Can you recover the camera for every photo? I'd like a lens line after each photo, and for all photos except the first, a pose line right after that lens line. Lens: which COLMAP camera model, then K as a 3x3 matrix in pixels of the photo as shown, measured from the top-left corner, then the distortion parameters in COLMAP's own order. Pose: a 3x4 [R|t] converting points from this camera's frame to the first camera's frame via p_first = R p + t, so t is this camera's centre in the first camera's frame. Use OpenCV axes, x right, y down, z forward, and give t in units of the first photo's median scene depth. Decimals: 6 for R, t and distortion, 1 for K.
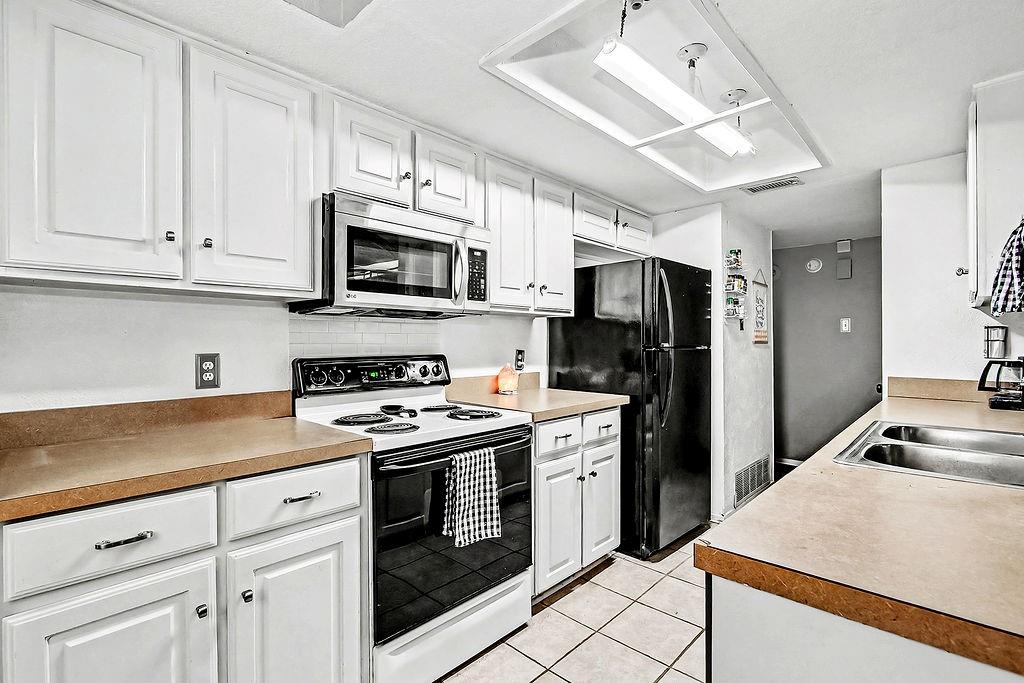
lens RADIAL K [[479.5, 0, 509.2], [0, 479.5, 346.0], [0, 0, 1]] dist [-0.004349, -0.000646]
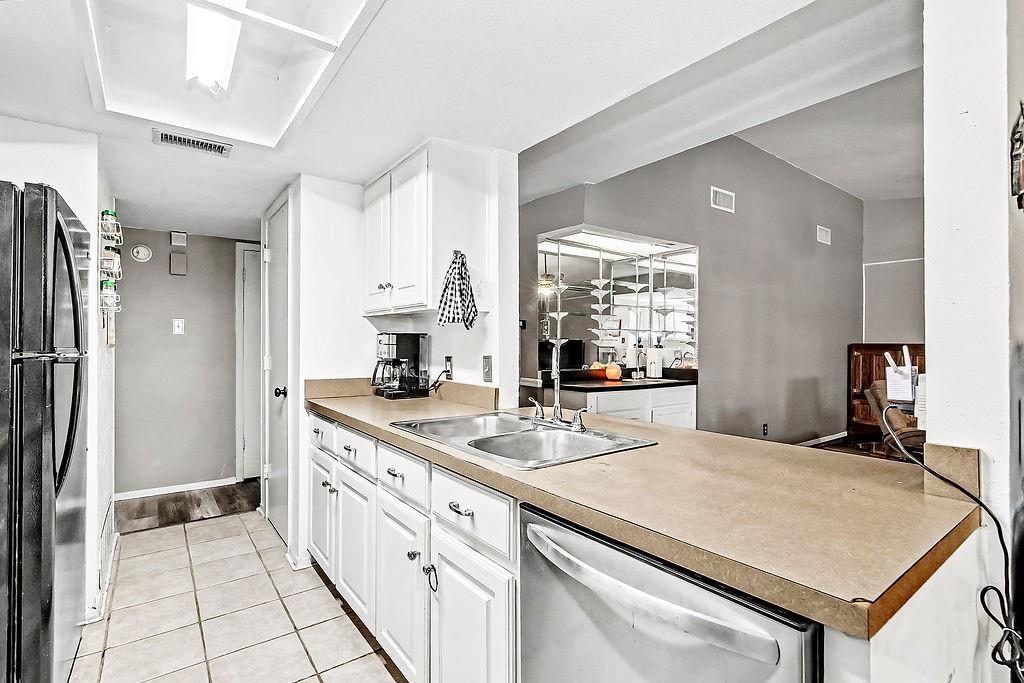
lens RADIAL K [[479.5, 0, 509.2], [0, 479.5, 346.0], [0, 0, 1]] dist [-0.004349, -0.000646]
pose [[0.162220, 0.003497, 0.986748, -0.148972], [0.005316, 0.999976, -0.004418, 0.000044], [-0.986740, 0.005962, 0.162198, 0.420451]]
